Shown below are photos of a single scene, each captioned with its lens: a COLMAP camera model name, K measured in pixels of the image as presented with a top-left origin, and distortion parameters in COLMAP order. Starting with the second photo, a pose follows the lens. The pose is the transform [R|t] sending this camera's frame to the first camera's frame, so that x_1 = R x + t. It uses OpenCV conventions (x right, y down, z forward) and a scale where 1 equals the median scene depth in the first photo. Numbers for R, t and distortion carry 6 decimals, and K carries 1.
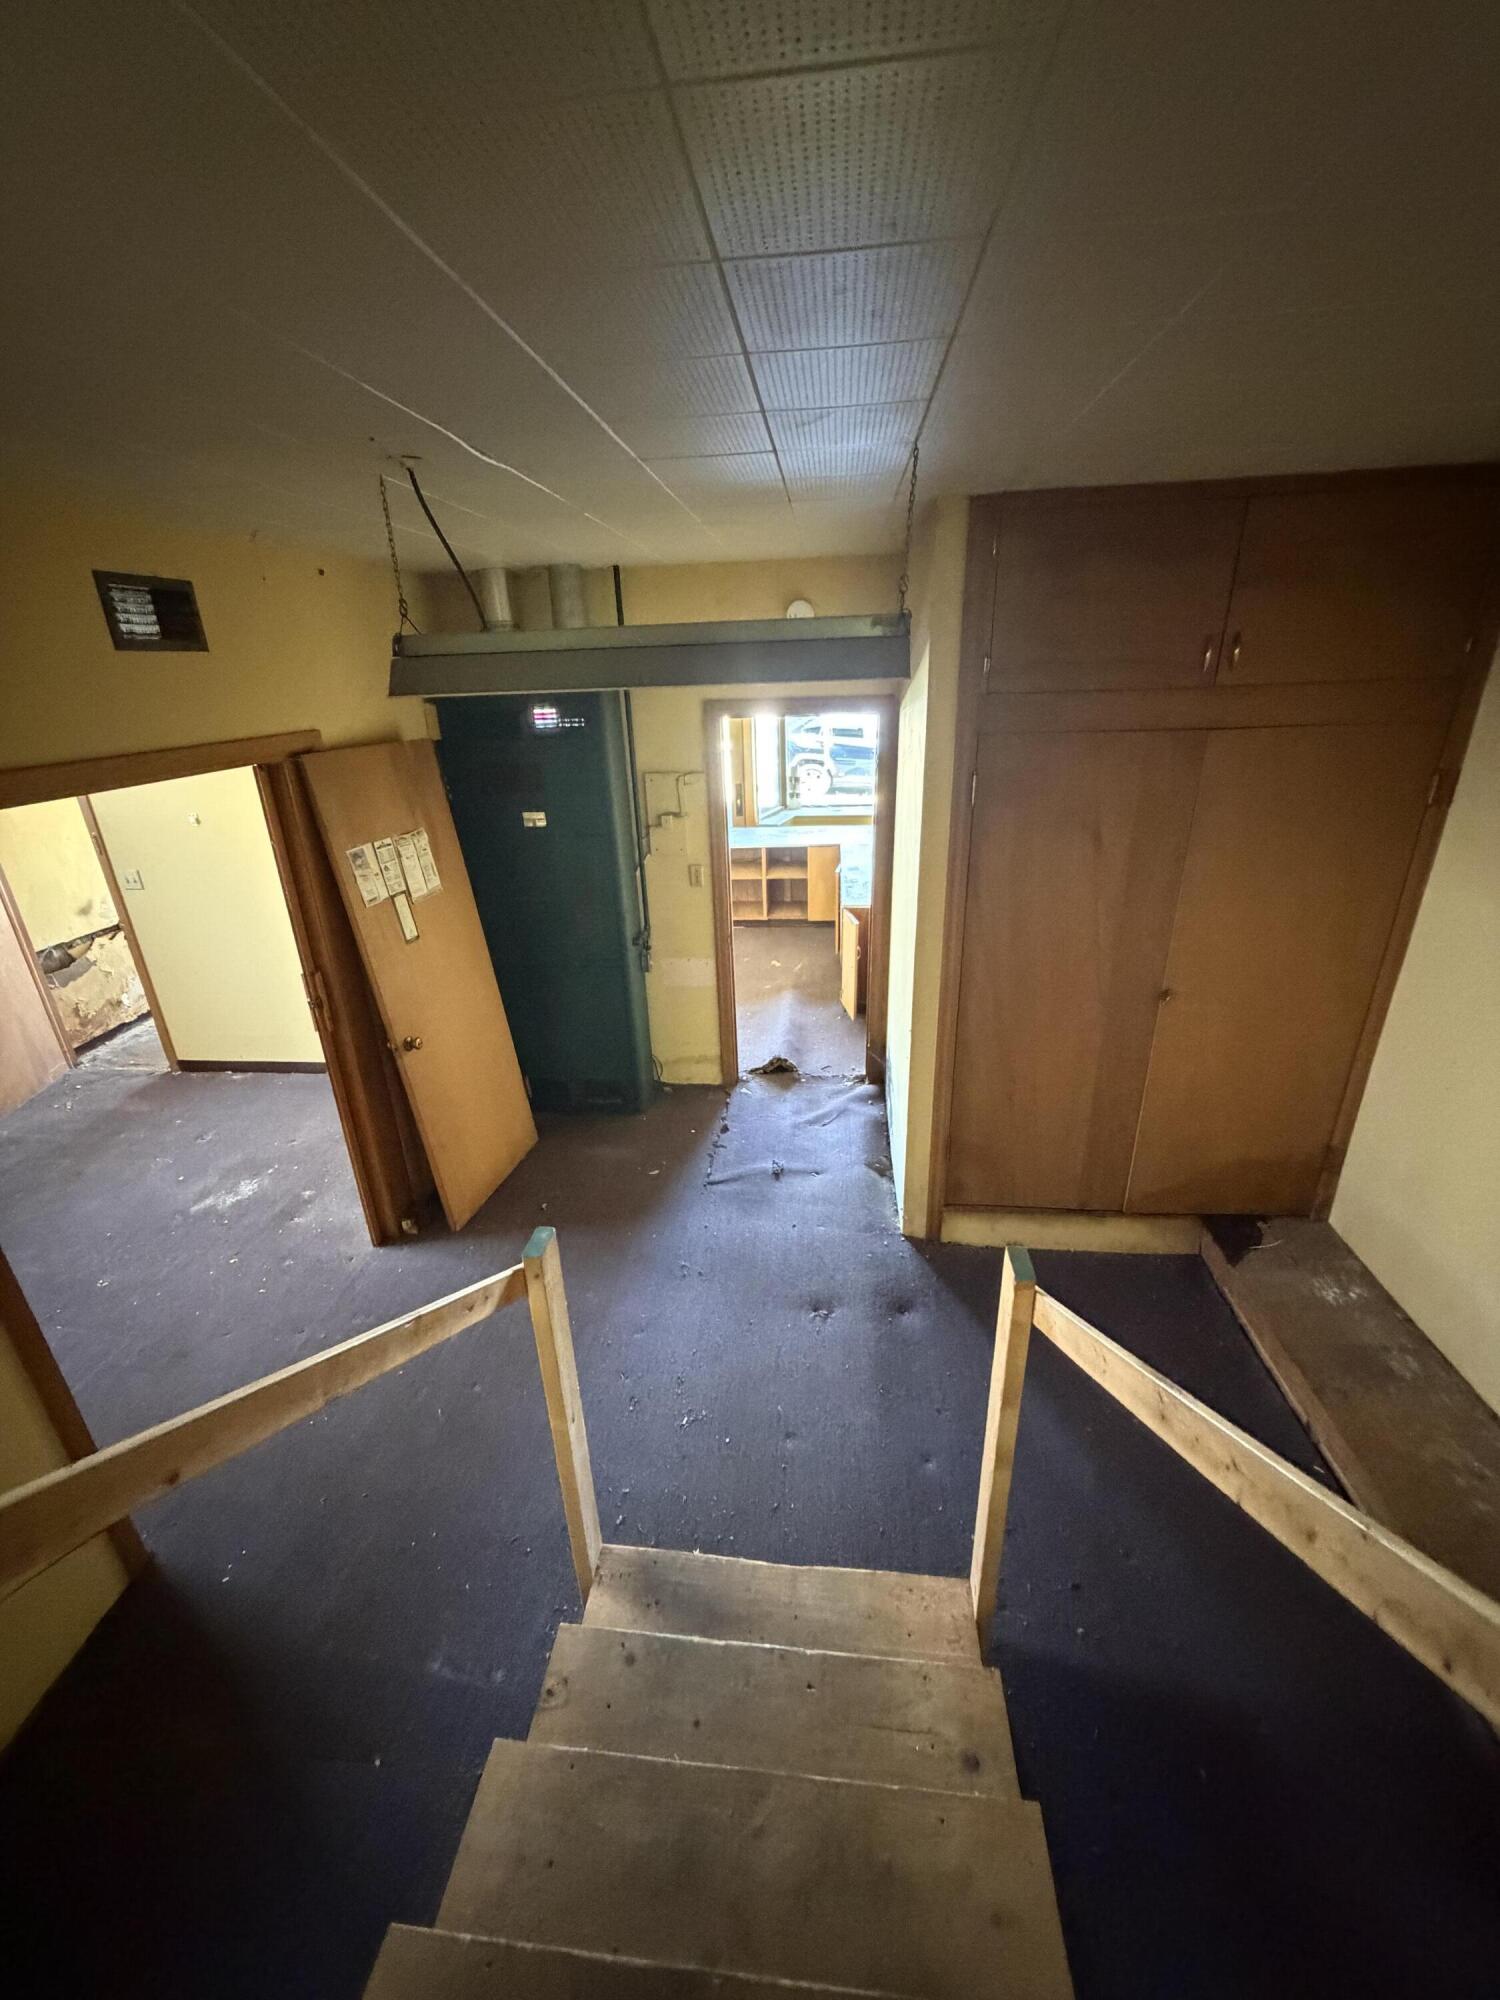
lens RADIAL K [[801.3, 0, 750.0], [0, 801.3, 1000.0], [0, 0, 1]] dist [-0.002247, -0.000019]
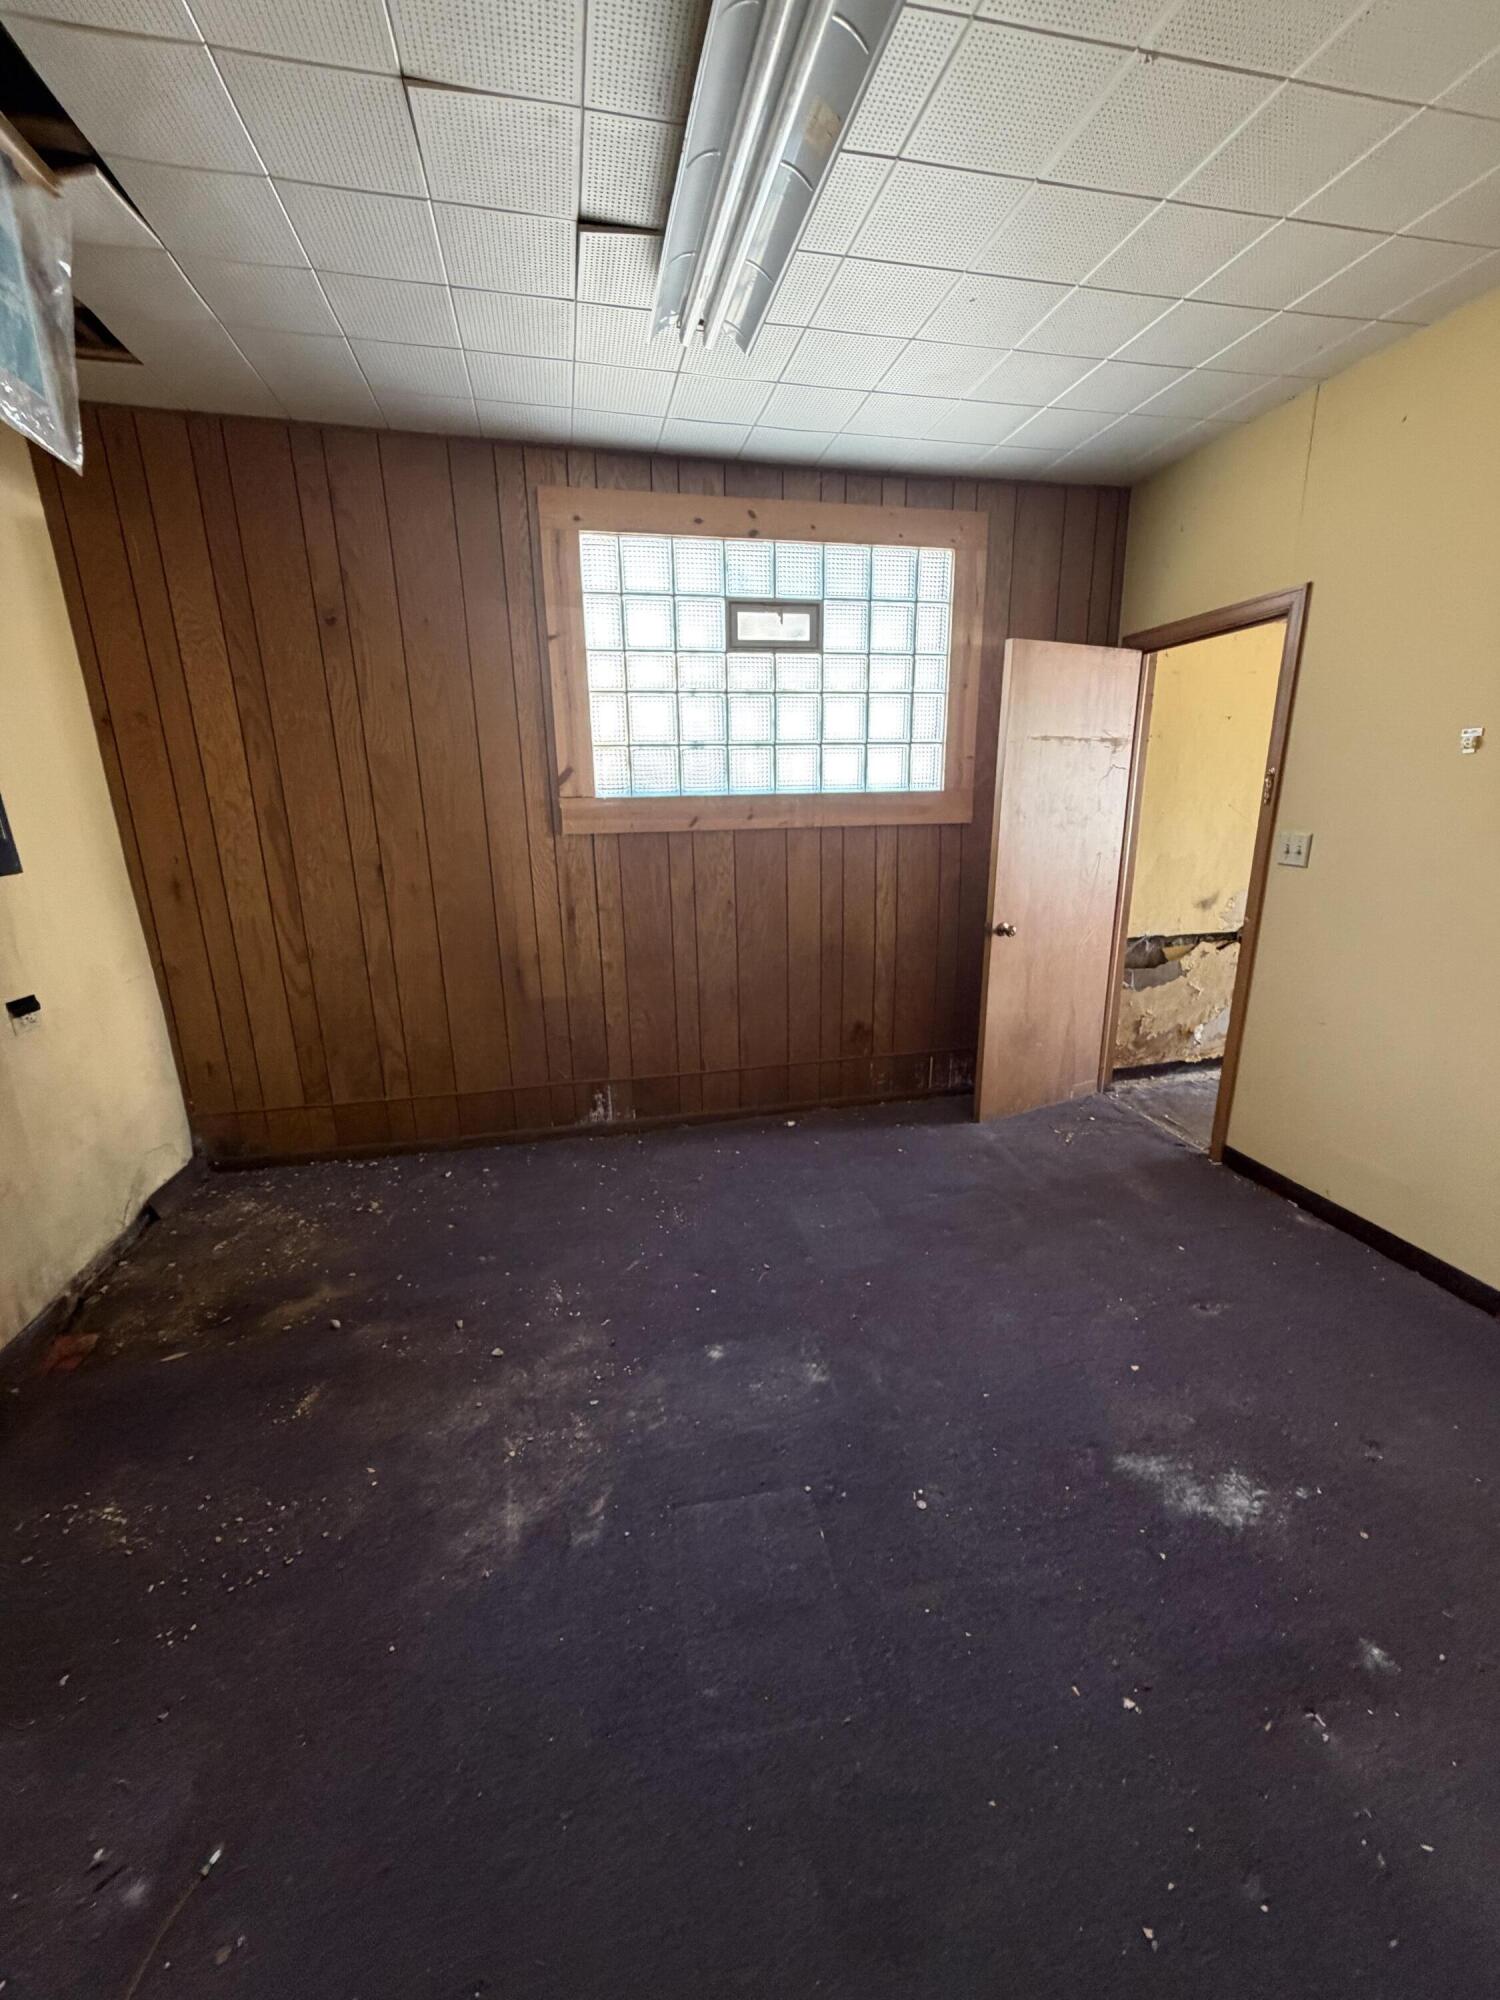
lens RADIAL K [[801.3, 0, 750.0], [0, 801.3, 1000.0], [0, 0, 1]] dist [-0.002247, -0.000019]
pose [[0.325694, 0.275638, -0.904404, -0.288481], [-0.358023, 0.921282, 0.151851, 0.008258], [0.875067, 0.274341, 0.398741, 0.377664]]
